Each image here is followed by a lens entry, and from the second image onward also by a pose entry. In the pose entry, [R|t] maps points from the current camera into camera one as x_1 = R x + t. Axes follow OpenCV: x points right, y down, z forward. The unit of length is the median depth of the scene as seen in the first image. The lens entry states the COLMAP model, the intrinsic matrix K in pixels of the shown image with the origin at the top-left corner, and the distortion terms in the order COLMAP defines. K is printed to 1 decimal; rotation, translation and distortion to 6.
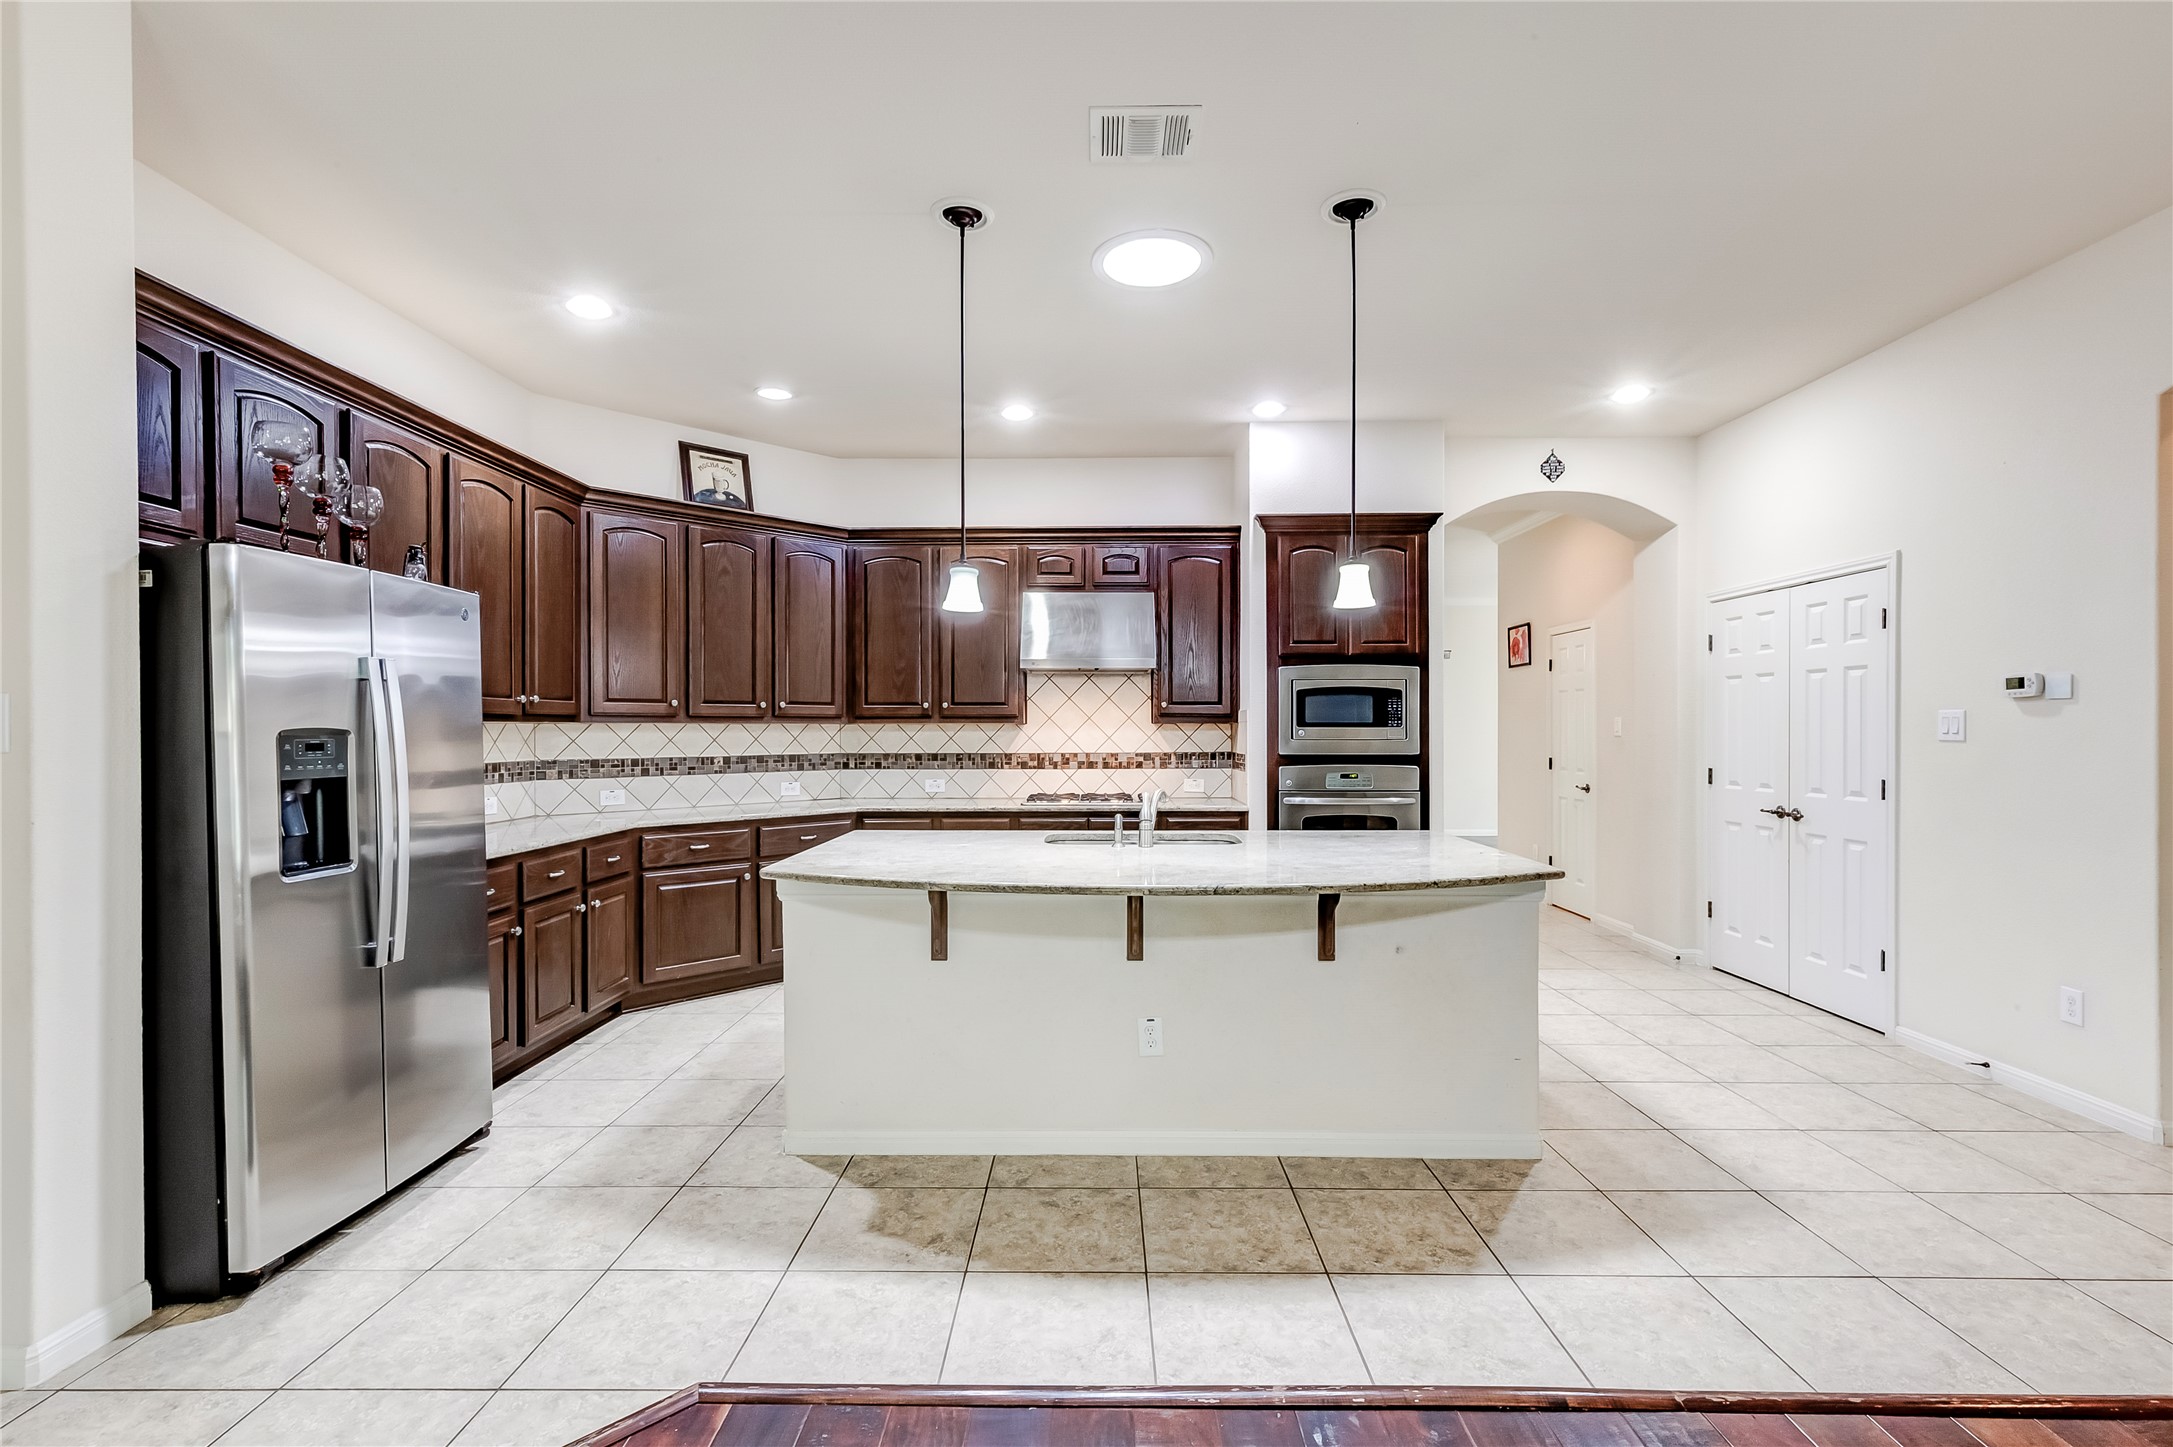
lens RADIAL K [[988.0, 0, 1088.7], [0, 988.0, 727.7], [0, 0, 1]] dist [0.001850, 0.000304]
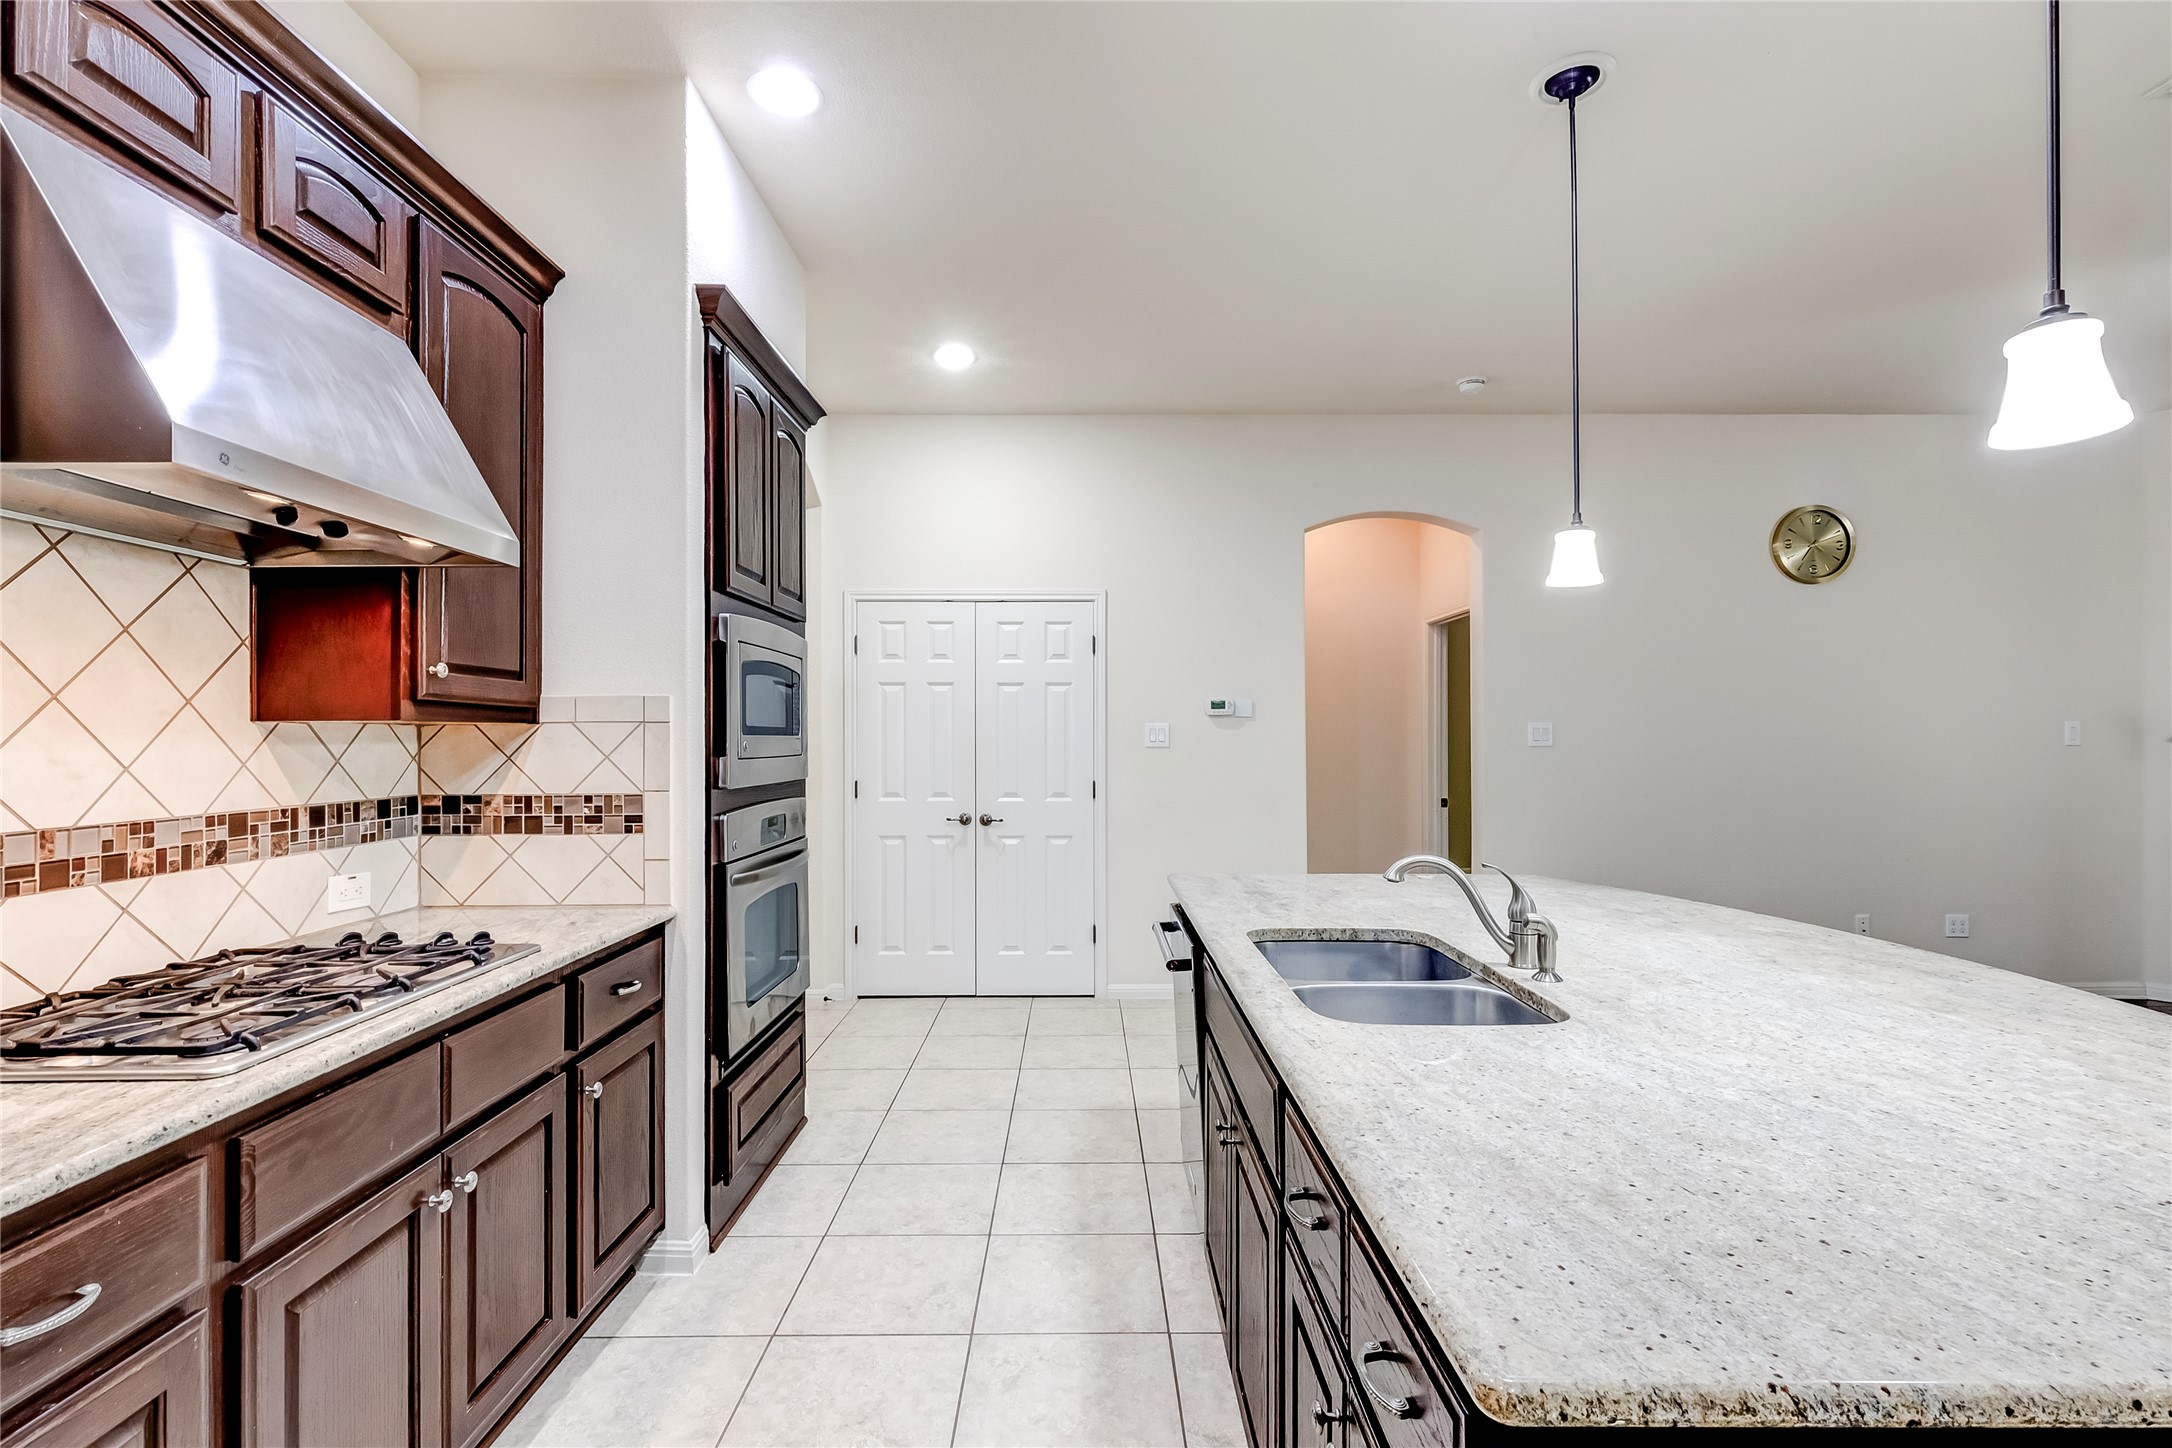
lens RADIAL K [[985.8, 0, 1083.5], [0, 985.8, 731.6], [0, 0, 1]] dist [0.002498, 0.000347]
pose [[-0.017501, 0.006846, 0.999823, -0.302883], [-0.000752, 0.999976, -0.006860, 0.001377], [-0.999847, -0.000872, -0.017496, 0.830569]]
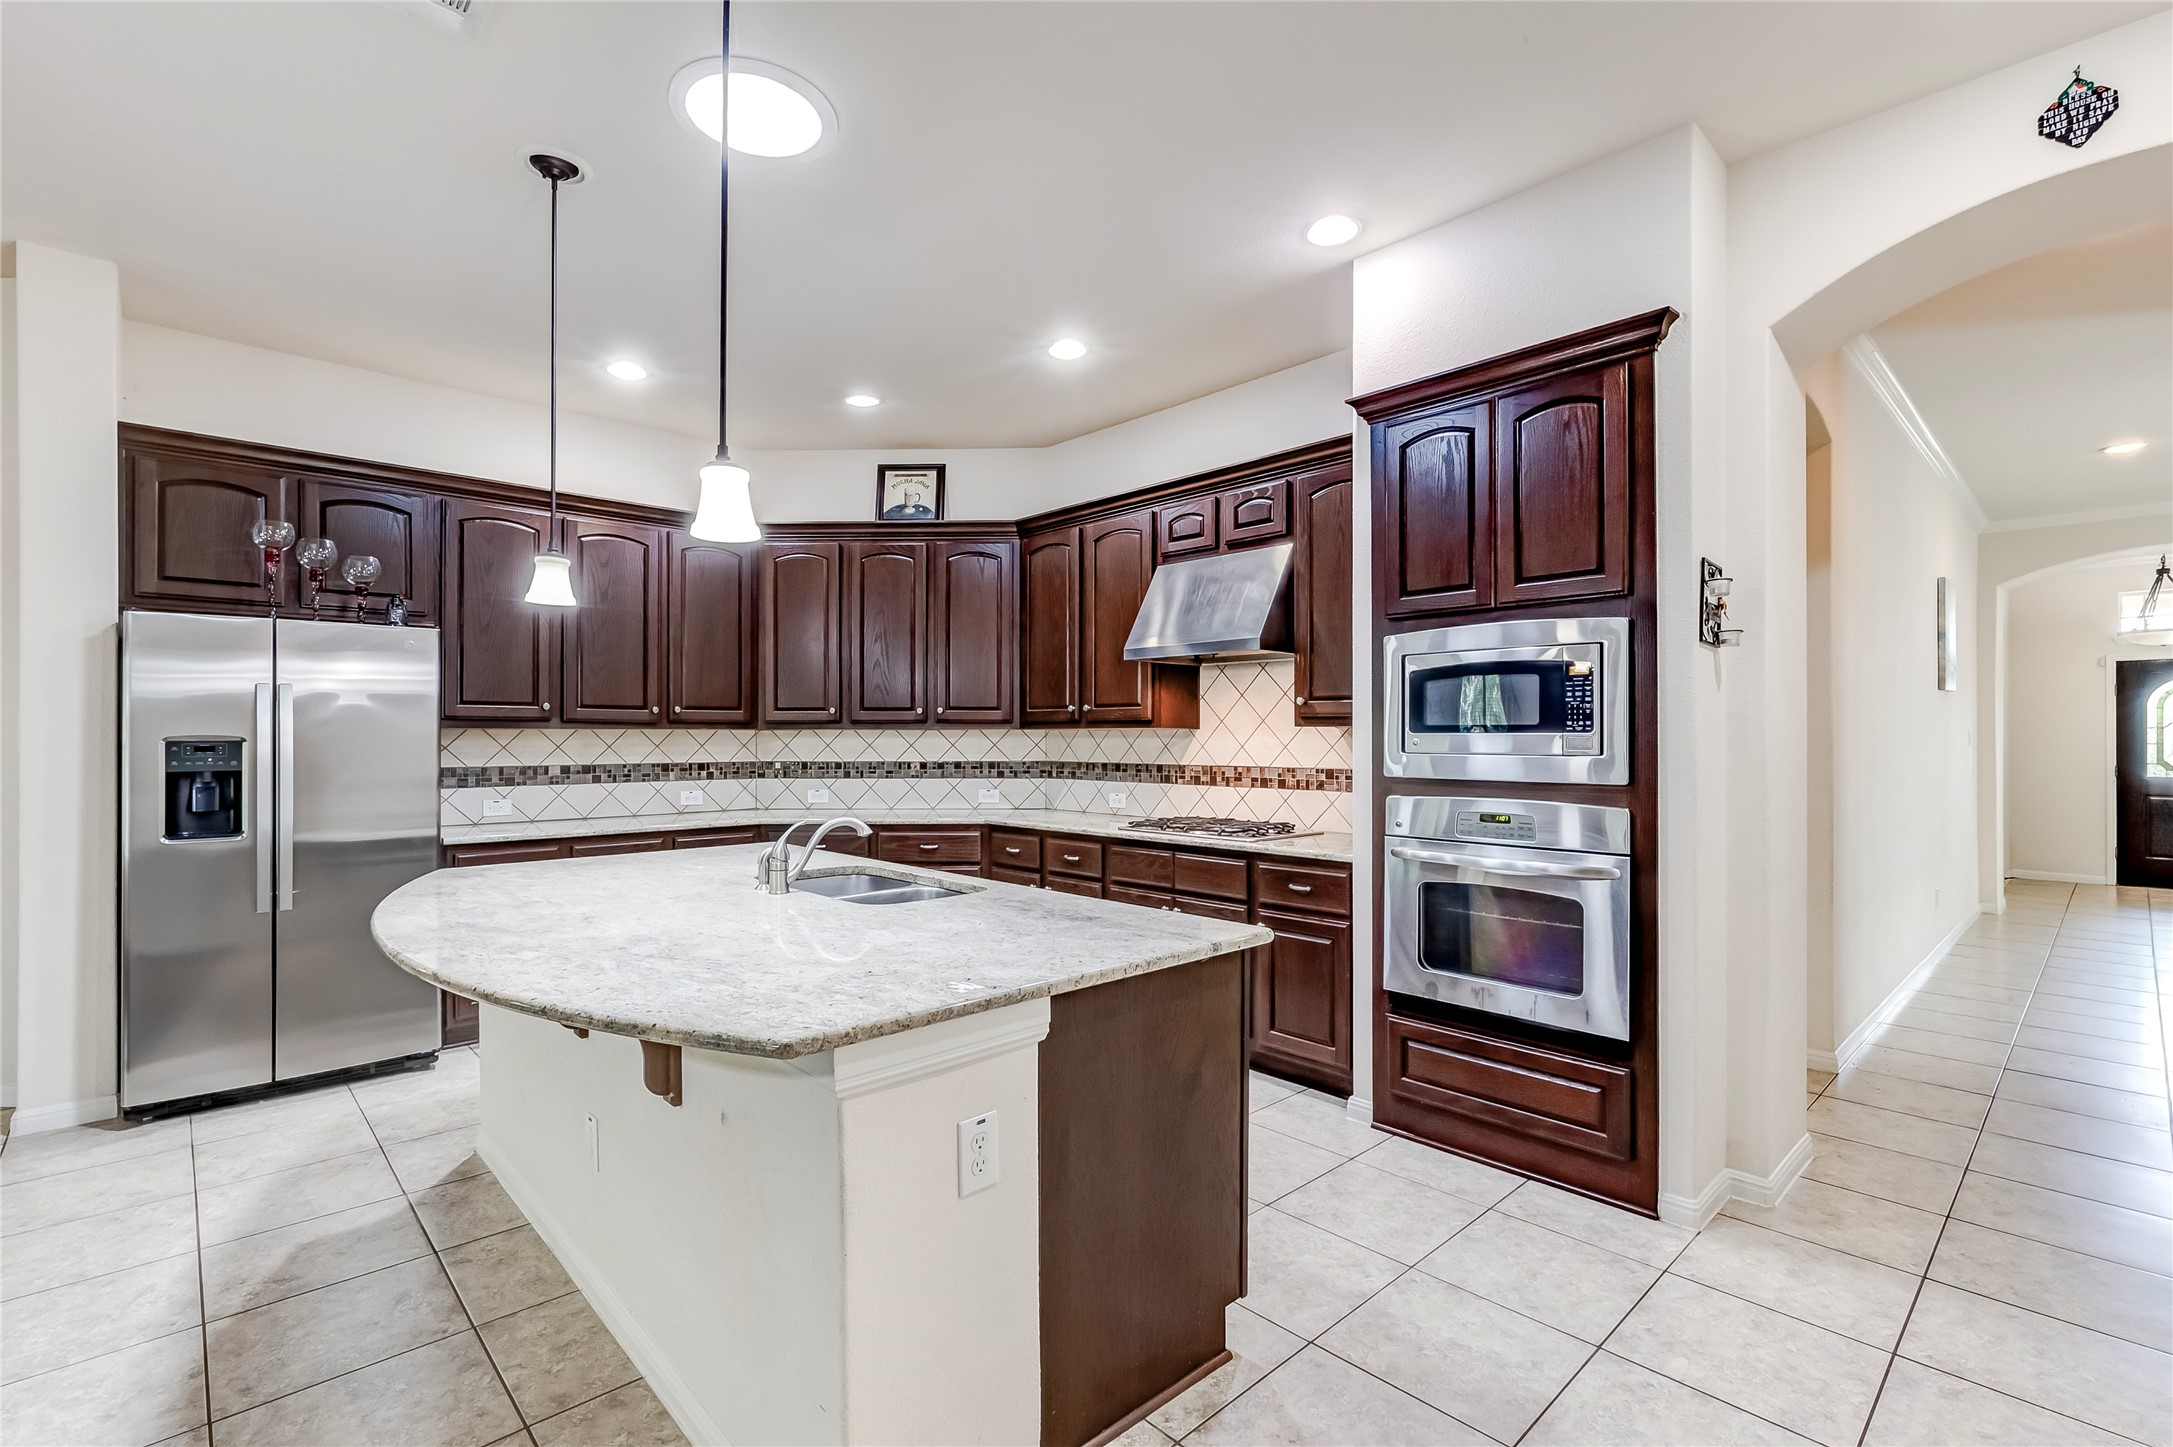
lens RADIAL K [[977.8, 0, 1088.0], [0, 977.8, 728.2], [0, 0, 1]] dist [0.003027, 0.000231]
pose [[0.693925, -0.004026, -0.720036, 0.507250], [0.001064, 0.999989, -0.004566, -0.000876], [0.720046, 0.002402, 0.693922, 0.436430]]
